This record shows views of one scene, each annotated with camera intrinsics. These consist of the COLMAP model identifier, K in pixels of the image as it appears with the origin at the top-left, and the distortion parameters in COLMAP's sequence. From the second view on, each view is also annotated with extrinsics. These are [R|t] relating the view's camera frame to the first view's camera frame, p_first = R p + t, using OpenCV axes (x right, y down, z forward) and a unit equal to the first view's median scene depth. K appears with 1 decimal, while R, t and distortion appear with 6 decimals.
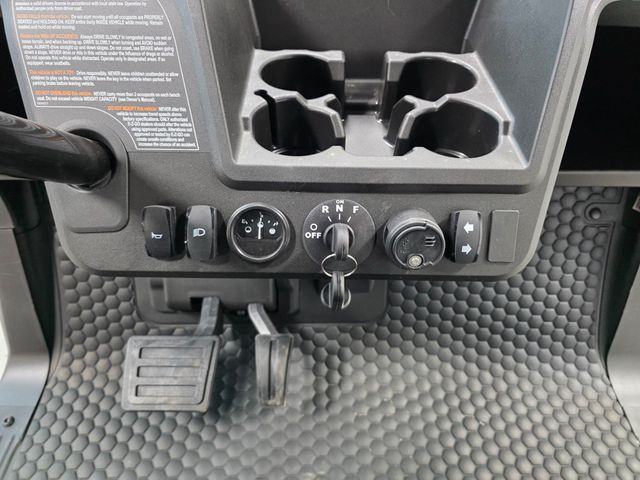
lens RADIAL K [[428.6, 0, 315.0], [0, 428.6, 241.0], [0, 0, 1]] dist [0.039711, -0.038430]
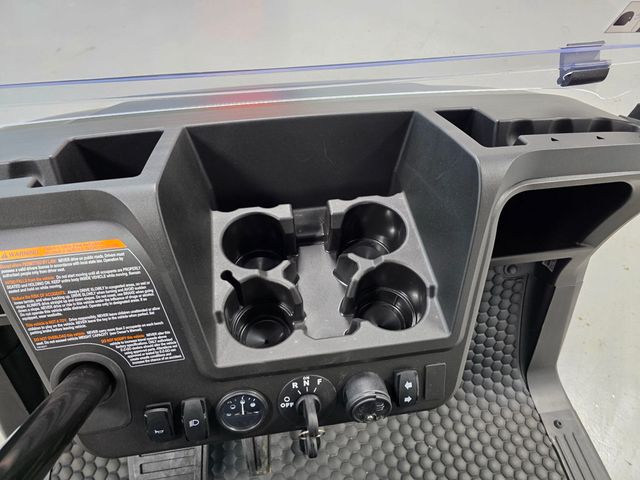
lens RADIAL K [[427.0, 0, 307.3], [0, 427.0, 240.8], [0, 0, 1]] dist [0.057419, -0.051738]
pose [[0.989427, -0.115032, 0.088331, -0.001628], [0.100720, 0.983203, 0.152205, -0.627203], [-0.104356, -0.141699, 0.984394, -0.148655]]
